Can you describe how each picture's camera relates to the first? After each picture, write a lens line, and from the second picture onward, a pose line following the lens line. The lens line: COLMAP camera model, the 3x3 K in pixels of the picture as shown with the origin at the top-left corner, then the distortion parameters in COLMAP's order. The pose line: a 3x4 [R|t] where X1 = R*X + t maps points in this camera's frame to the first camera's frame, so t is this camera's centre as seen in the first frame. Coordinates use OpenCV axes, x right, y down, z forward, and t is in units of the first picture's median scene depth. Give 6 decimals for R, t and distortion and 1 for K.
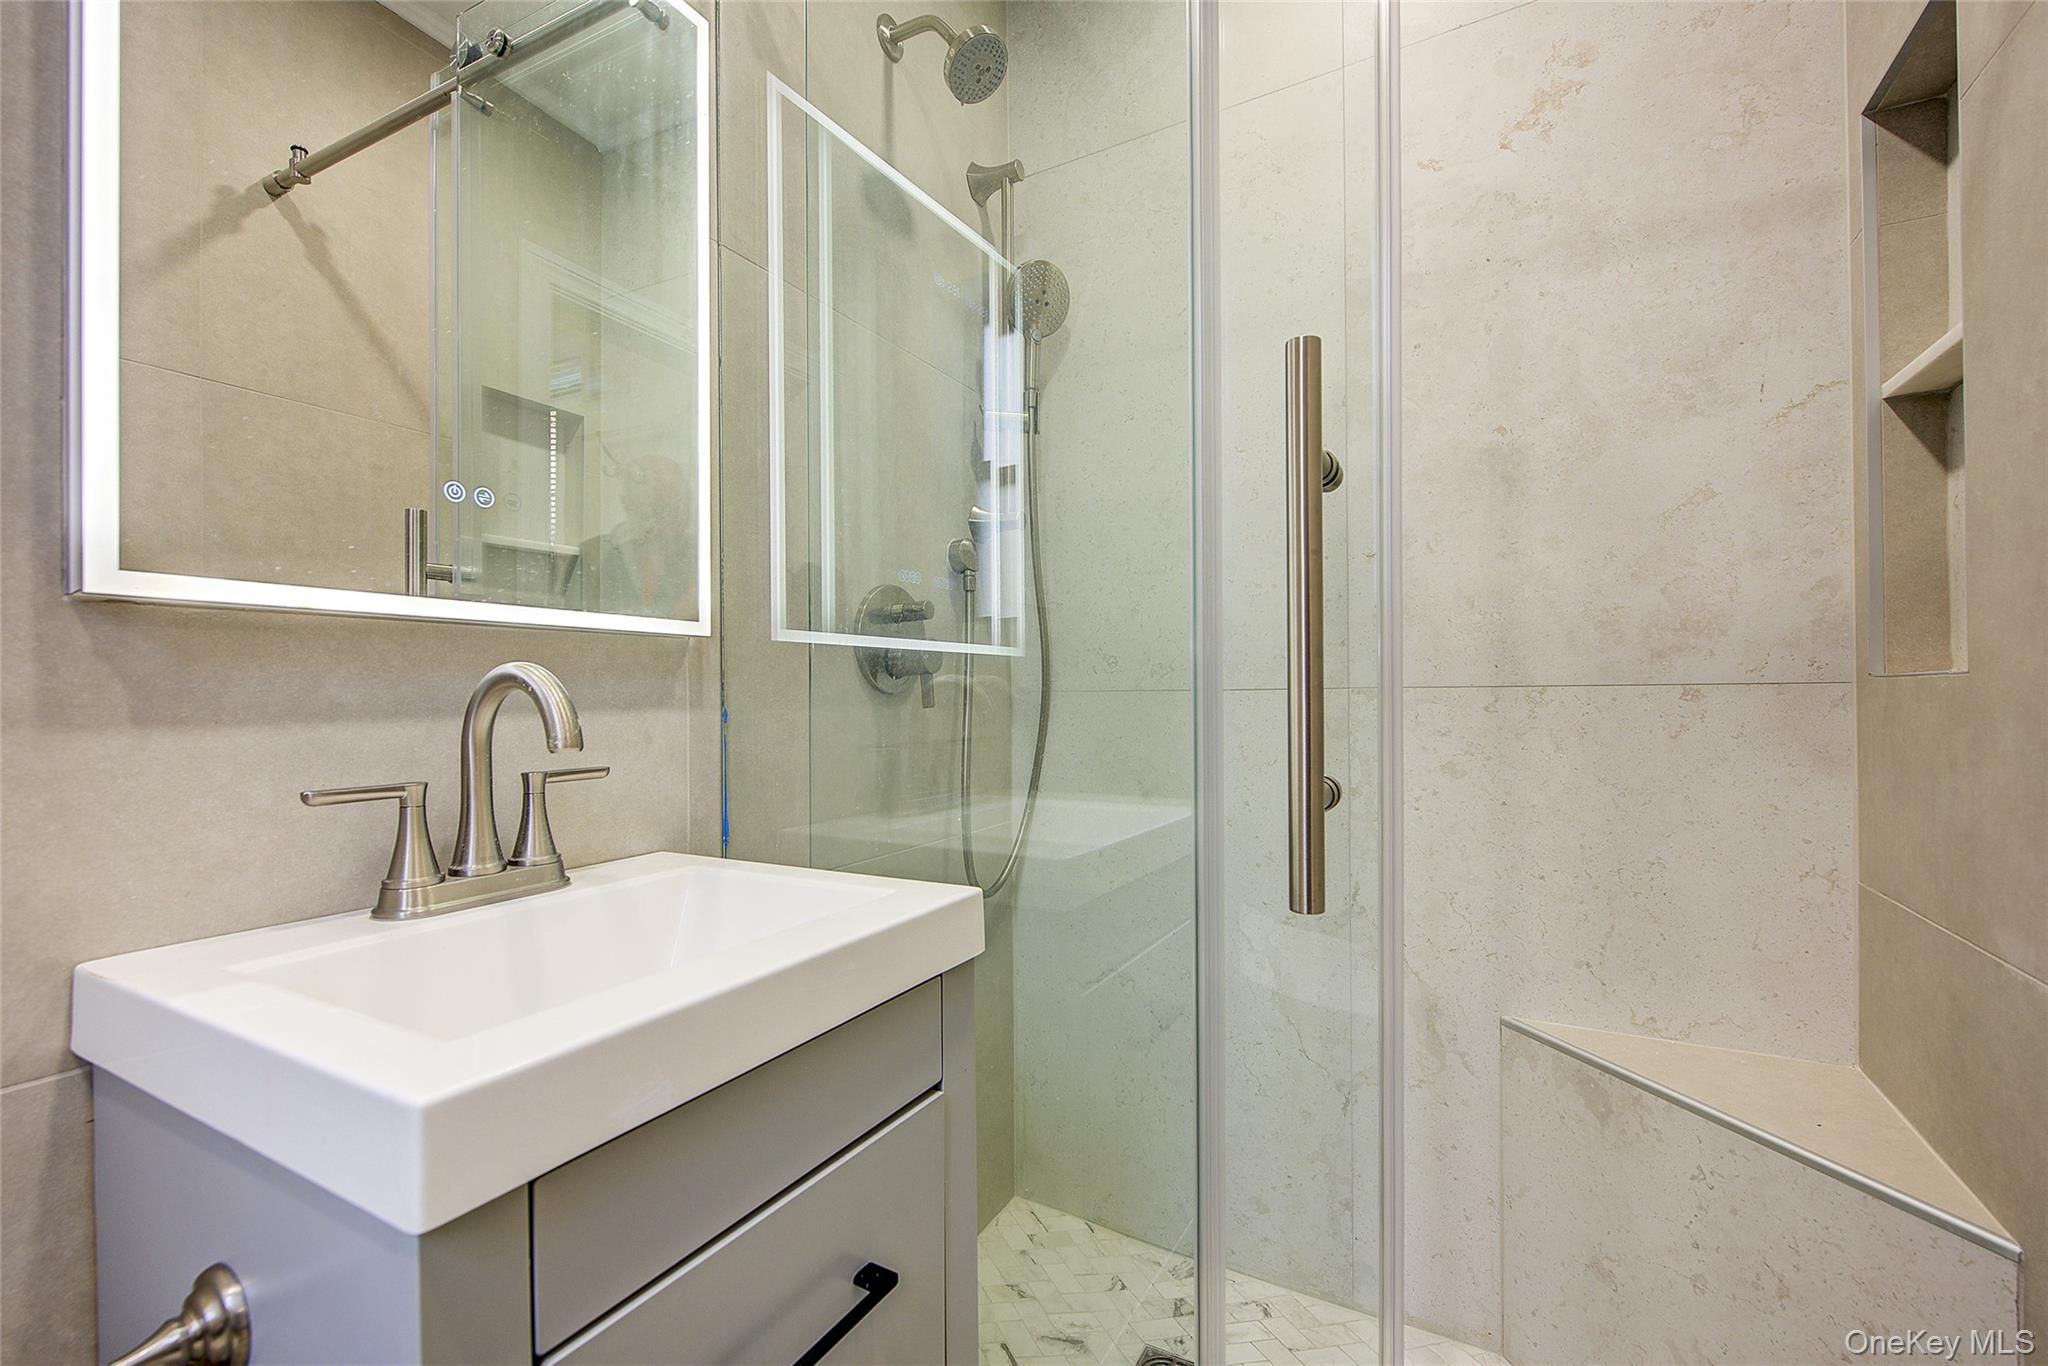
lens RADIAL K [[863.0, 0, 1024.1], [0, 863.0, 696.4], [0, 0, 1]] dist [-0.002013, -0.001641]
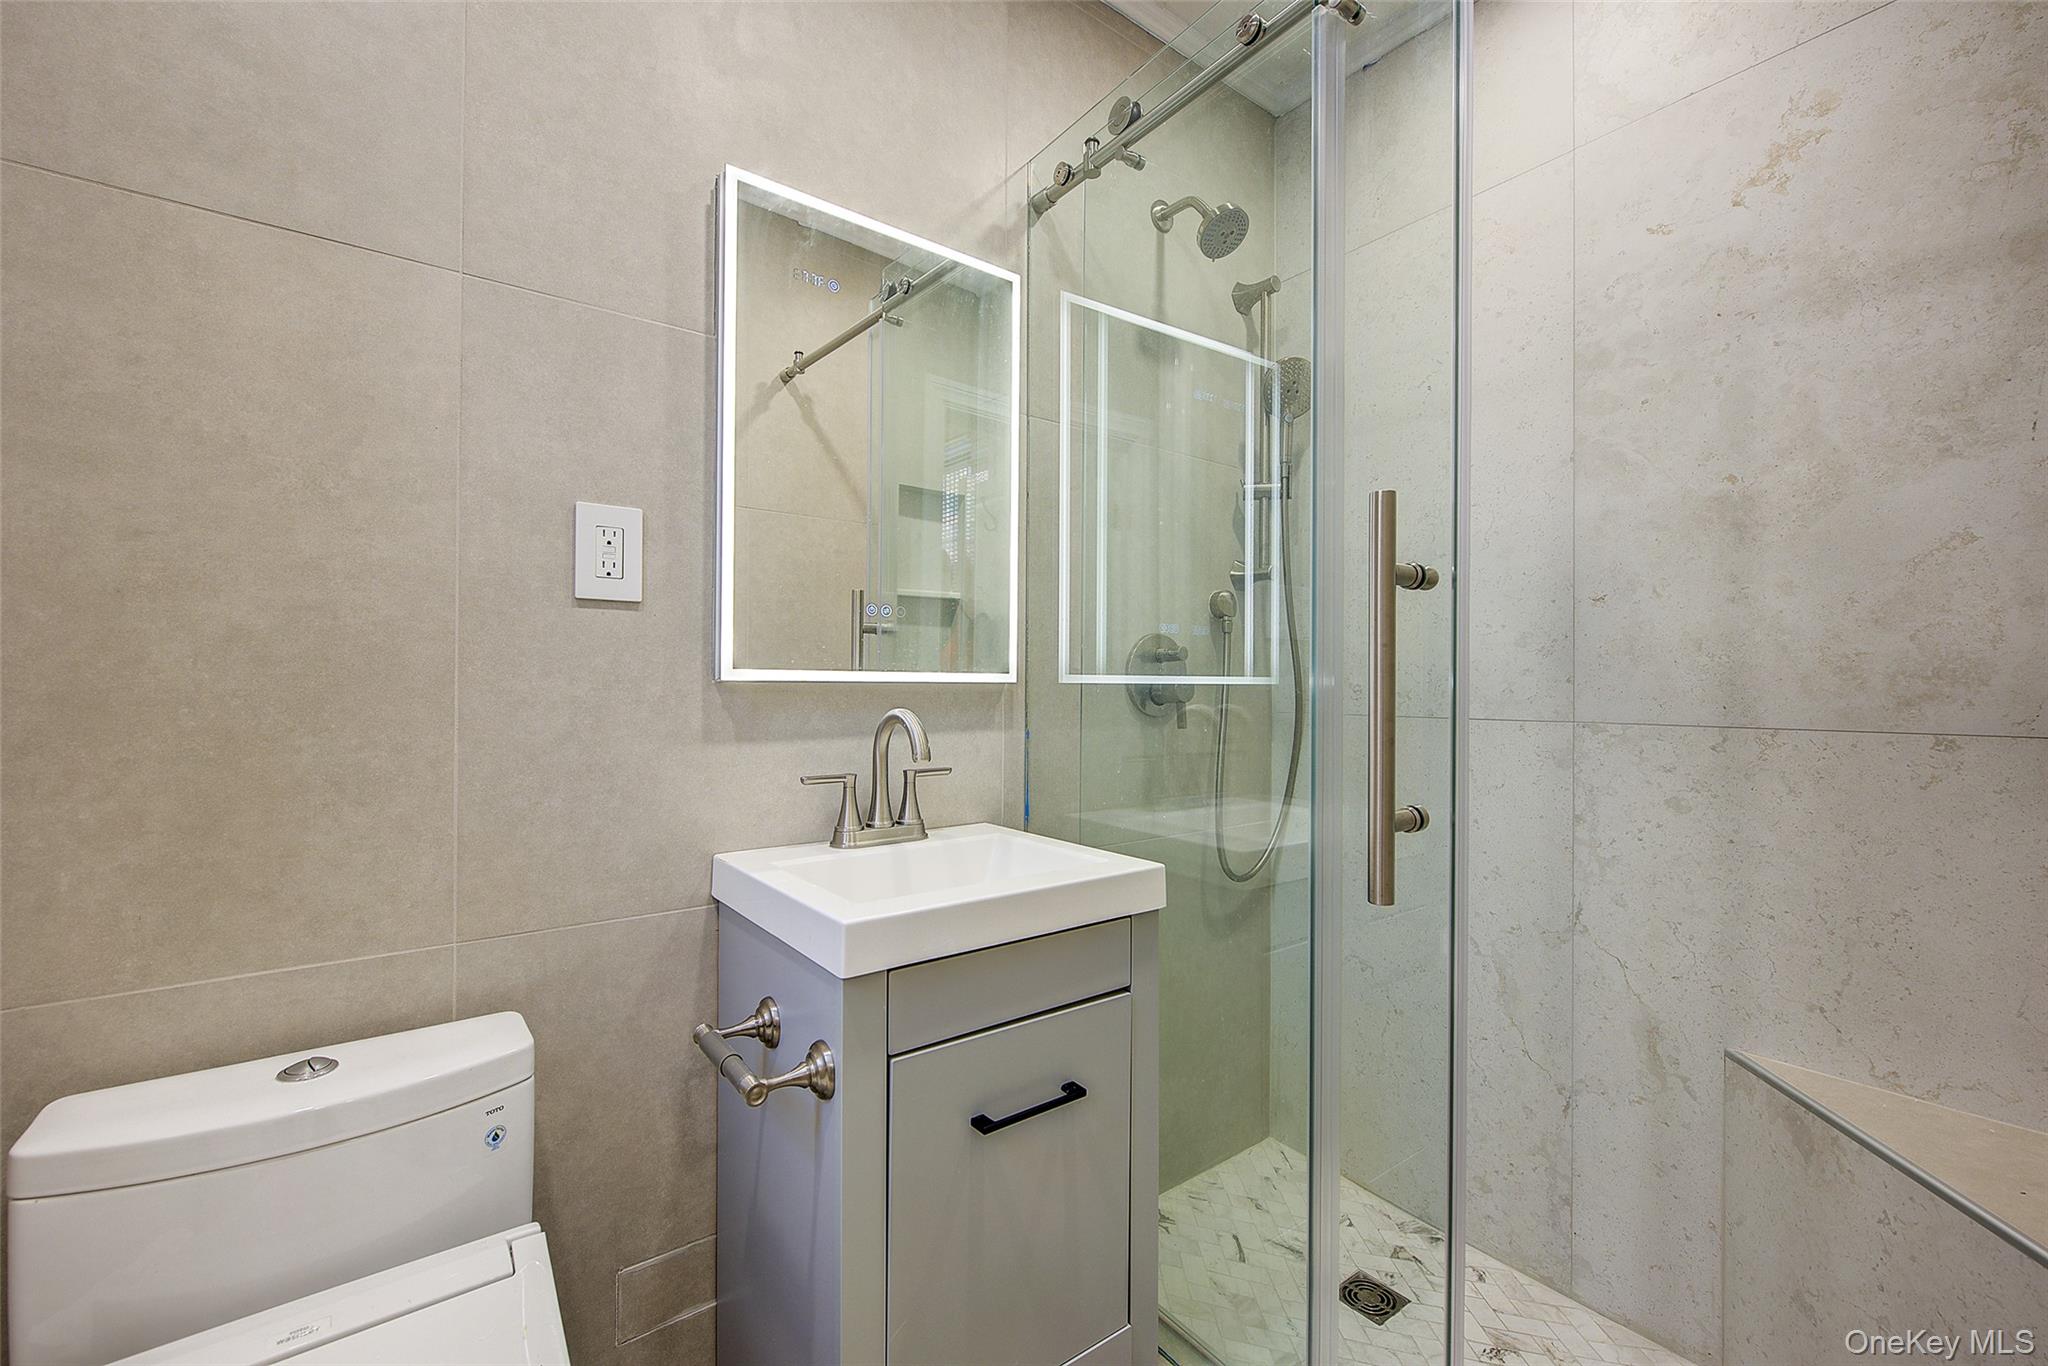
lens RADIAL K [[863.0, 0, 1031.3], [0, 863.0, 677.3], [0, 0, 1]] dist [-0.002013, -0.001641]
pose [[0.910948, 0.010538, -0.412387, 0.223409], [-0.012355, 0.999922, -0.001741, -0.060689], [0.412336, 0.006681, 0.911007, -0.288342]]
